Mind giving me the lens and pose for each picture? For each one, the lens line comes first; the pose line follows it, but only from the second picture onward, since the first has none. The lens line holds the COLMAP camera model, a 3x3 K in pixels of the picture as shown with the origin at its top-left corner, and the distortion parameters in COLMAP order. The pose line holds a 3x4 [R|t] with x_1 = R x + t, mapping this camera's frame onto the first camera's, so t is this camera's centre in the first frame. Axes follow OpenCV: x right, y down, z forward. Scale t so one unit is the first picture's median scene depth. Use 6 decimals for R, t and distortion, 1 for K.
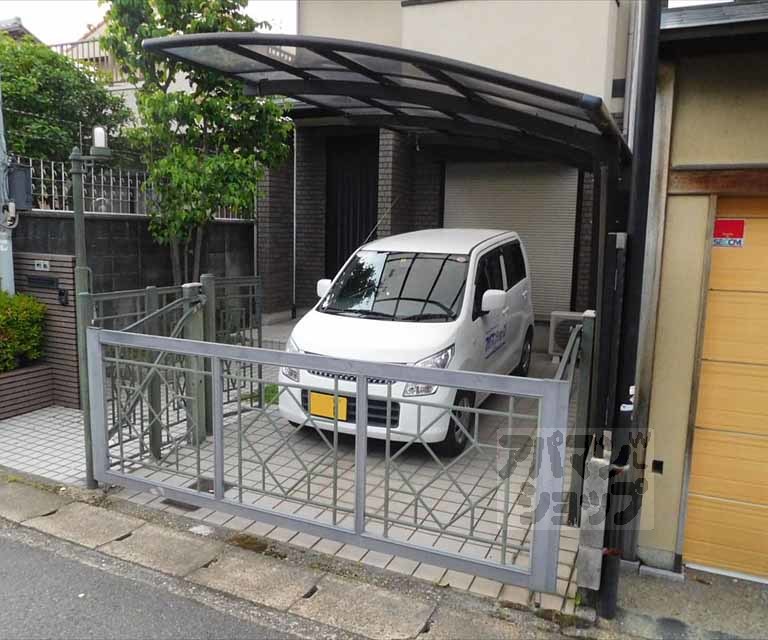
lens RADIAL K [[620.6, 0, 377.3], [0, 620.6, 318.2], [0, 0, 1]] dist [-0.016254, -0.004867]
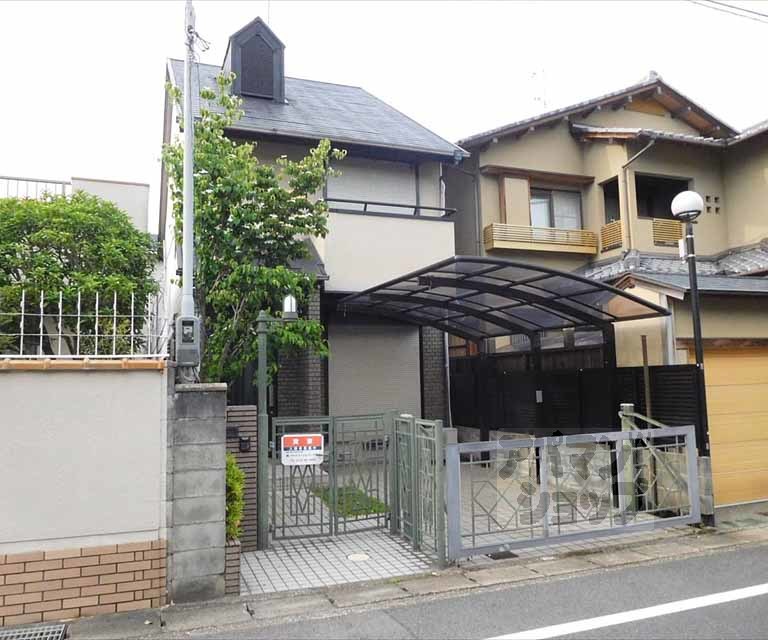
lens RADIAL K [[620.6, 0, 377.1], [0, 620.6, 331.2], [0, 0, 1]] dist [-0.016254, -0.004867]
pose [[0.707853, 0.014647, 0.706208, -1.706181], [0.140030, 0.977032, -0.160621, -0.032602], [-0.692340, 0.212586, 0.689545, 0.086420]]
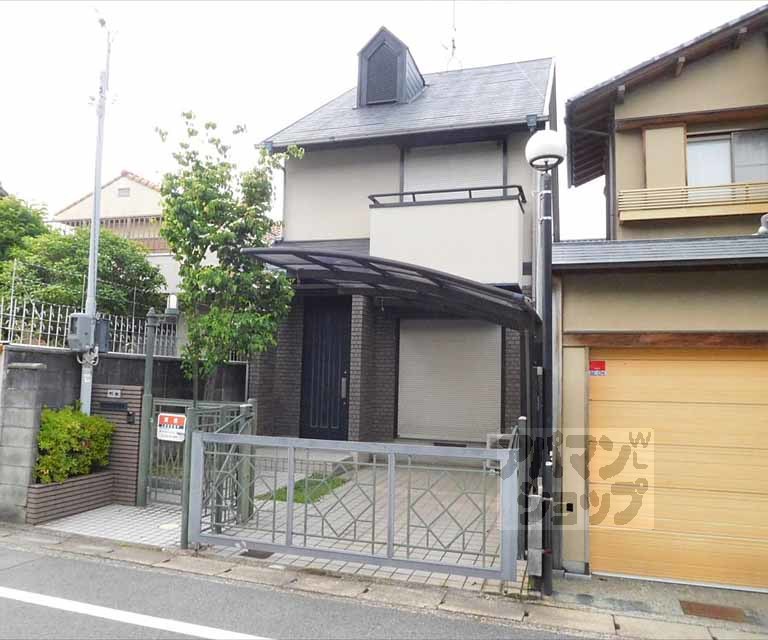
lens RADIAL K [[620.6, 0, 357.3], [0, 620.6, 328.4], [0, 0, 1]] dist [-0.016254, -0.004867]
pose [[0.995233, 0.011575, 0.096837, -0.241993], [0.009441, 0.976836, -0.213782, 0.103113], [-0.097069, 0.213677, 0.972070, -0.570225]]
